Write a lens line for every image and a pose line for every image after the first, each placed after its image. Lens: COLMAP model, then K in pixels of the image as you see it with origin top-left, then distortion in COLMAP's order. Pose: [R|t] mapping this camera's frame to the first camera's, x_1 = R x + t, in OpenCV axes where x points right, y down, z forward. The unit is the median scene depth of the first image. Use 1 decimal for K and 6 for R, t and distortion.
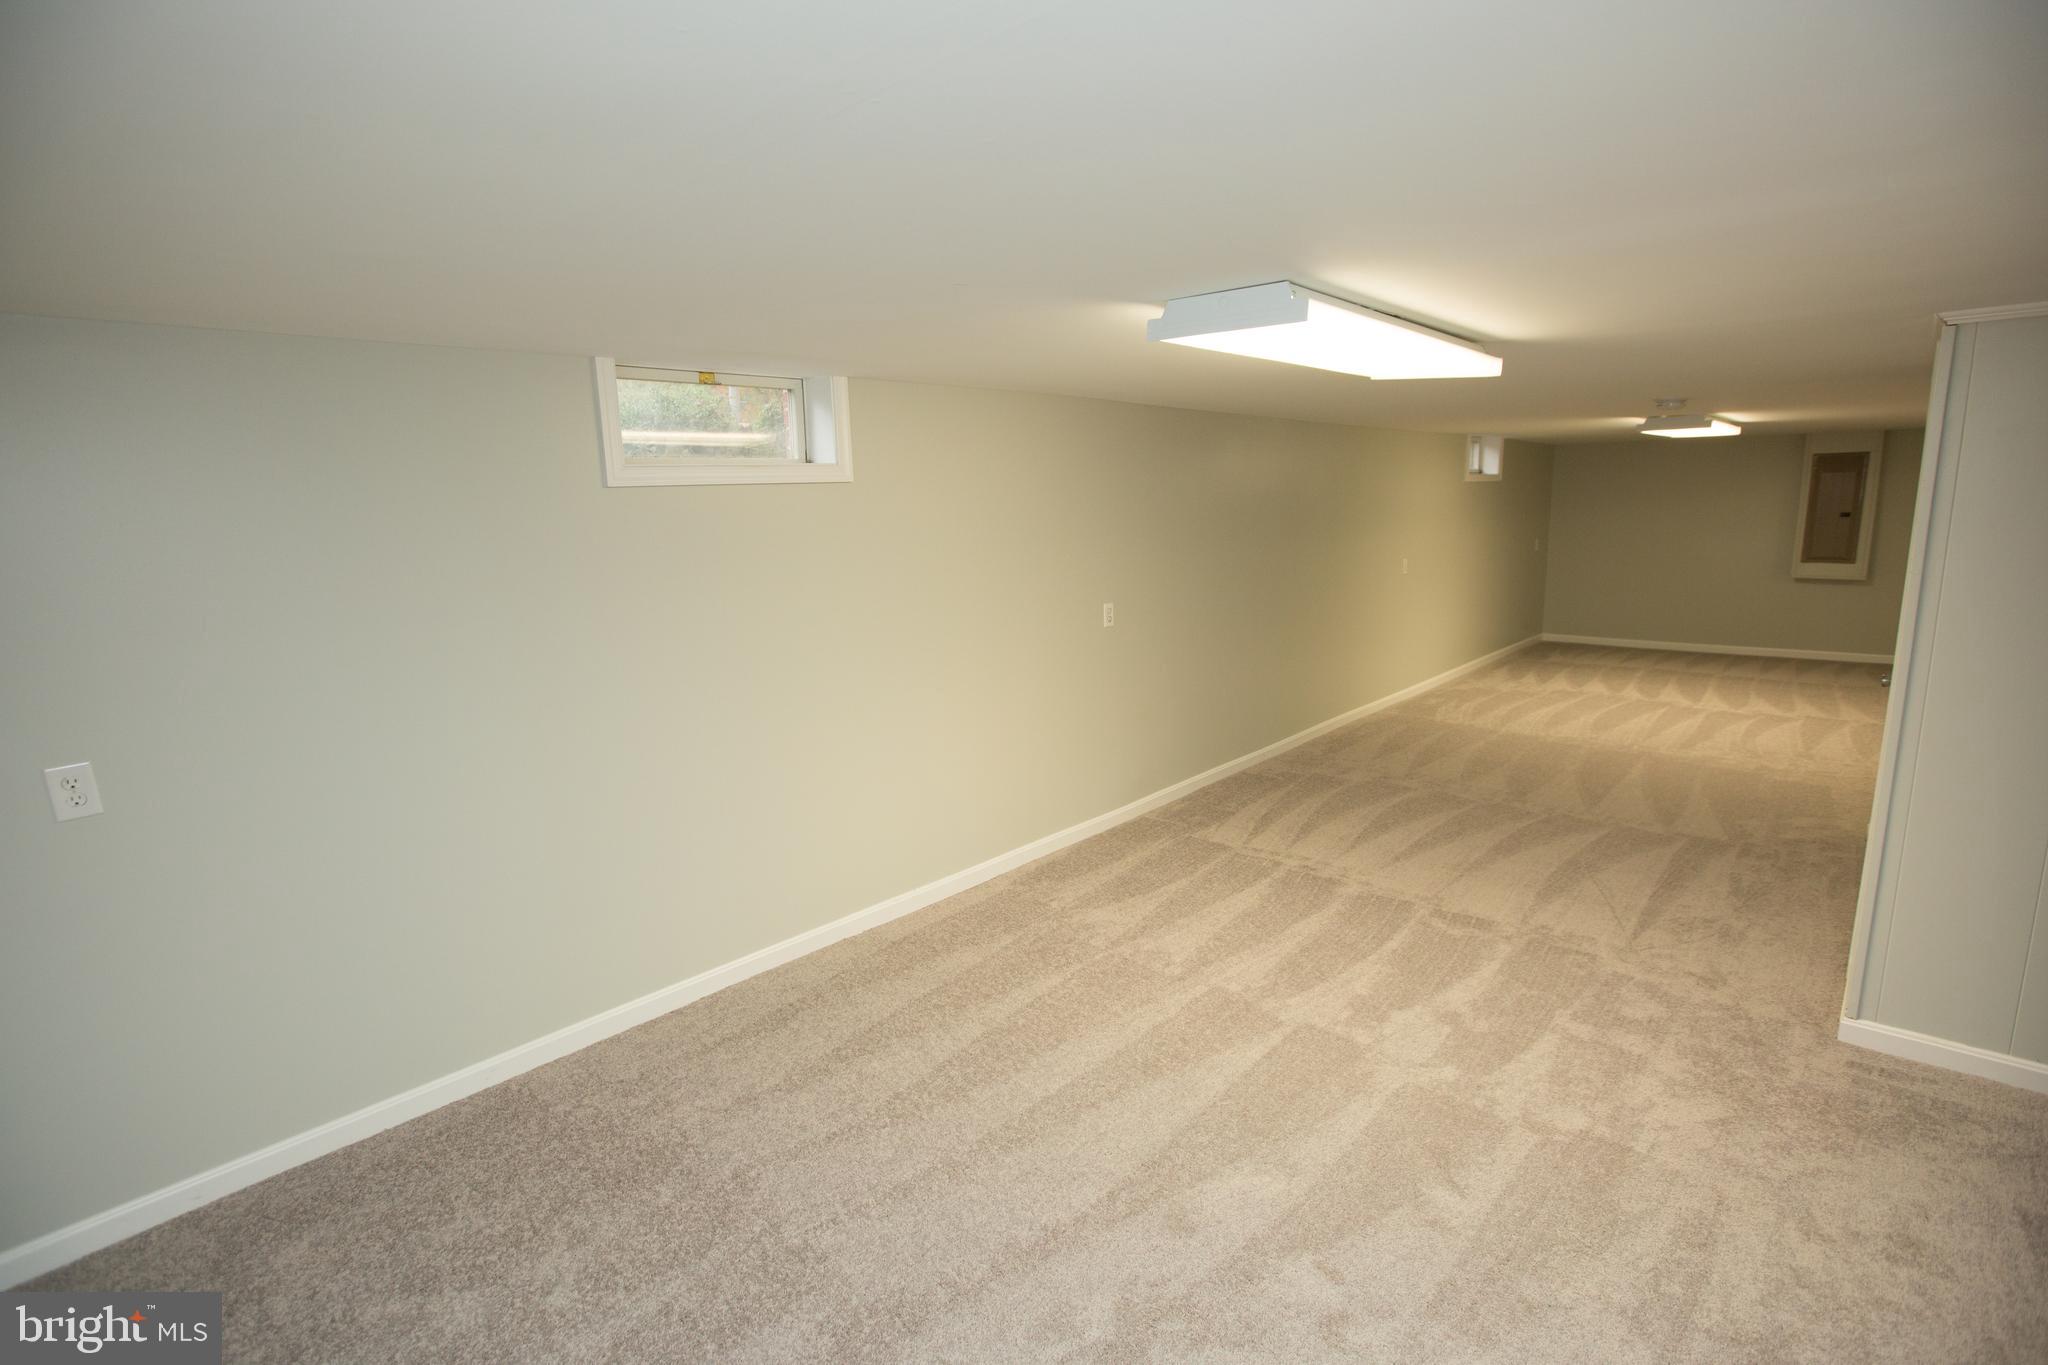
lens RADIAL K [[963.3, 0, 1016.0], [0, 963.3, 681.3], [0, 0, 1]] dist [-0.061727, 0.024440]
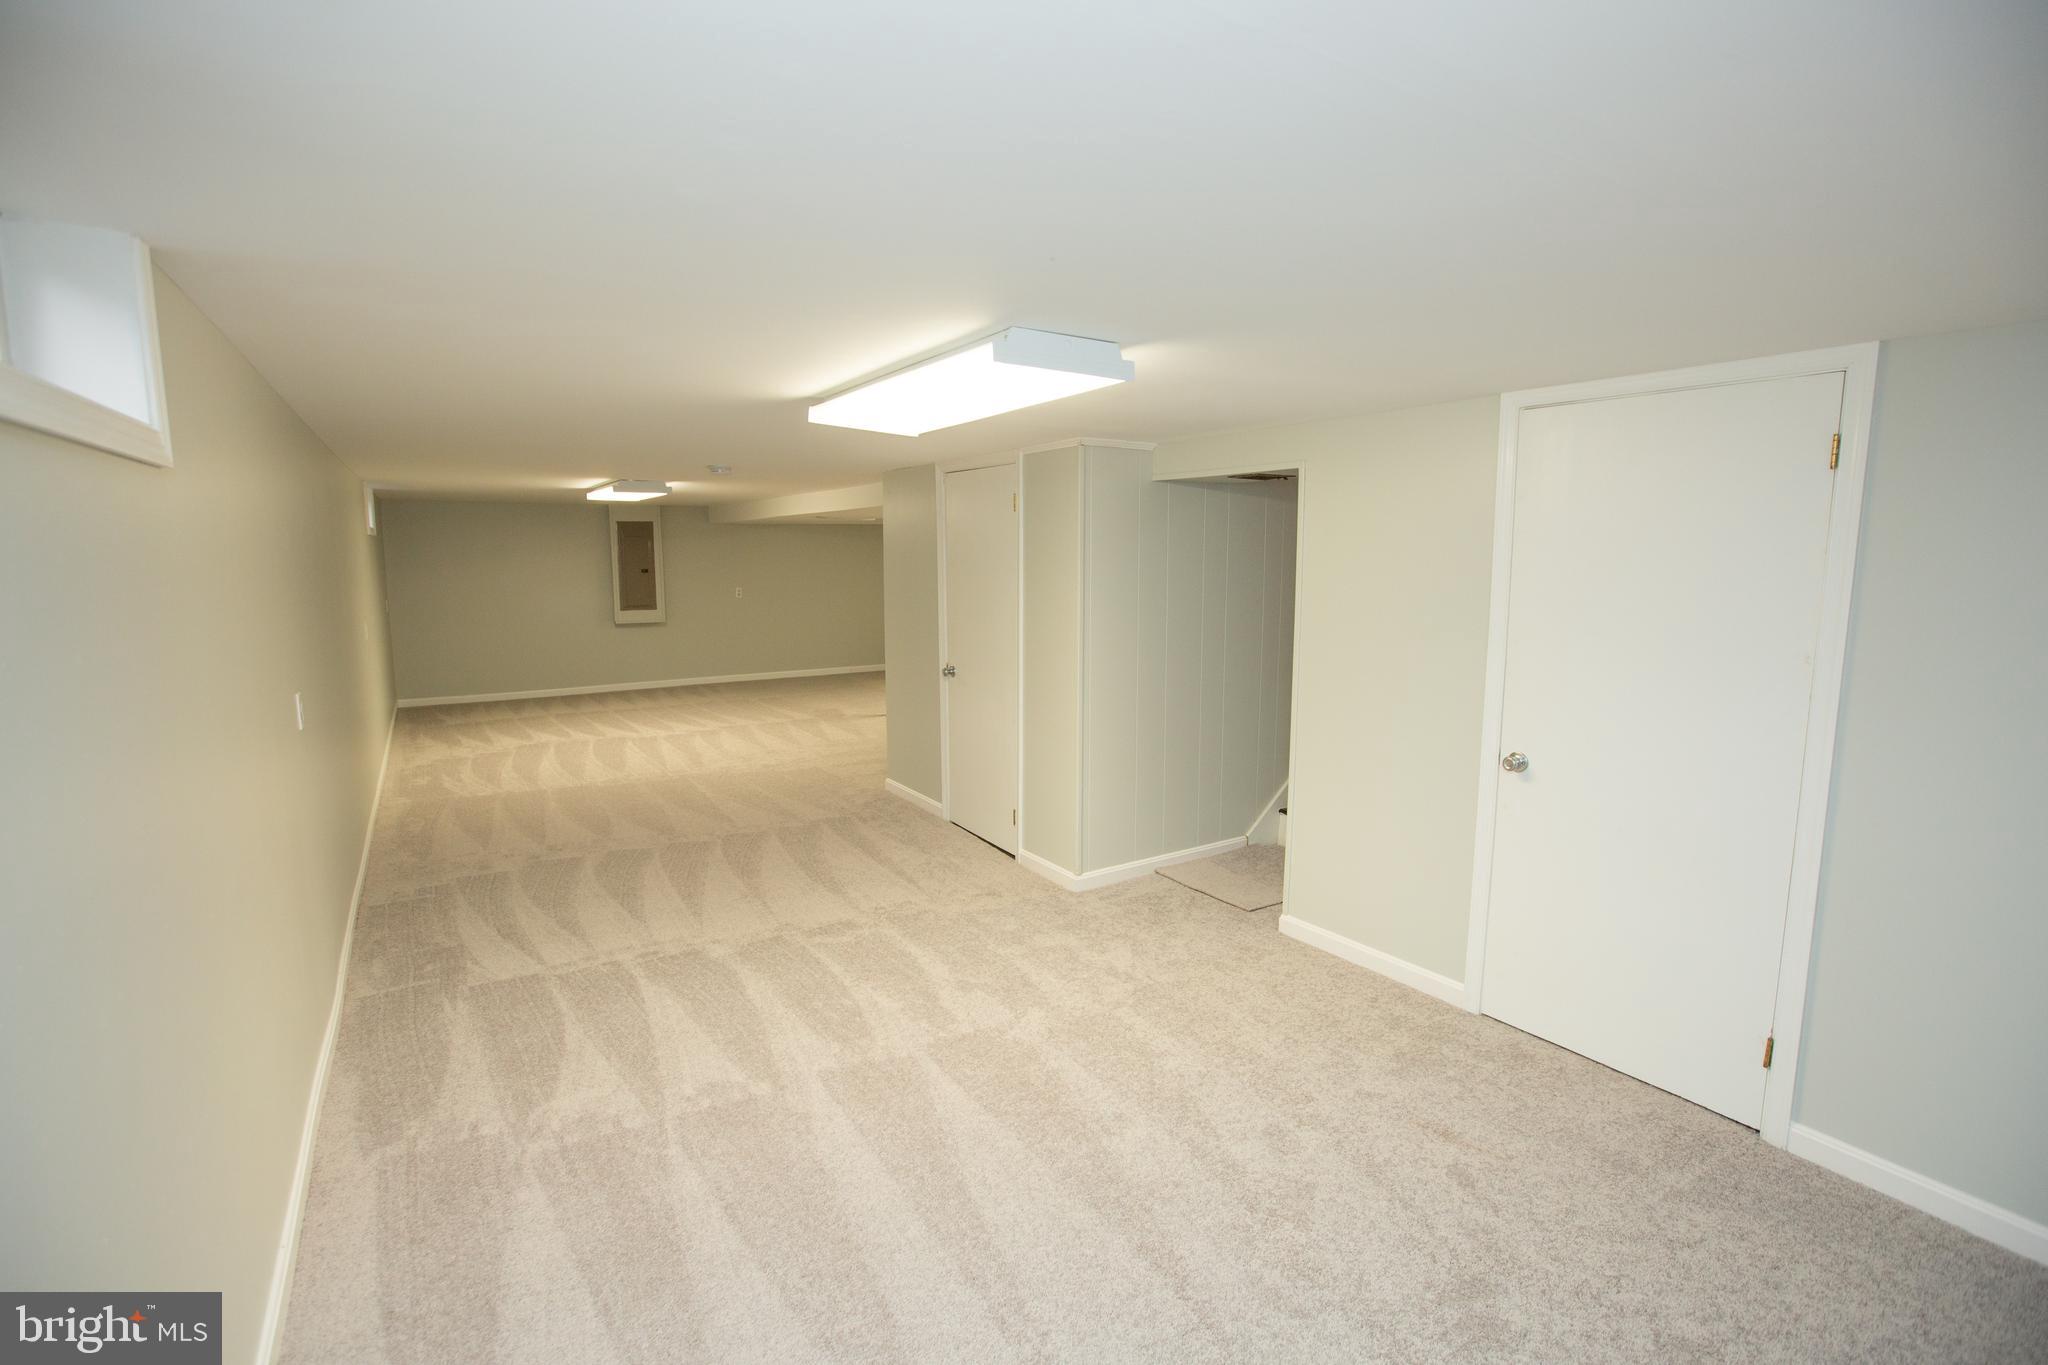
lens RADIAL K [[963.3, 0, 1016.0], [0, 963.3, 681.3], [0, 0, 1]] dist [-0.061727, 0.024440]
pose [[0.263889, -0.103079, 0.959029, -0.450620], [0.170429, 0.983613, 0.058825, -0.050452], [-0.949377, 0.147923, 0.277132, 0.416183]]
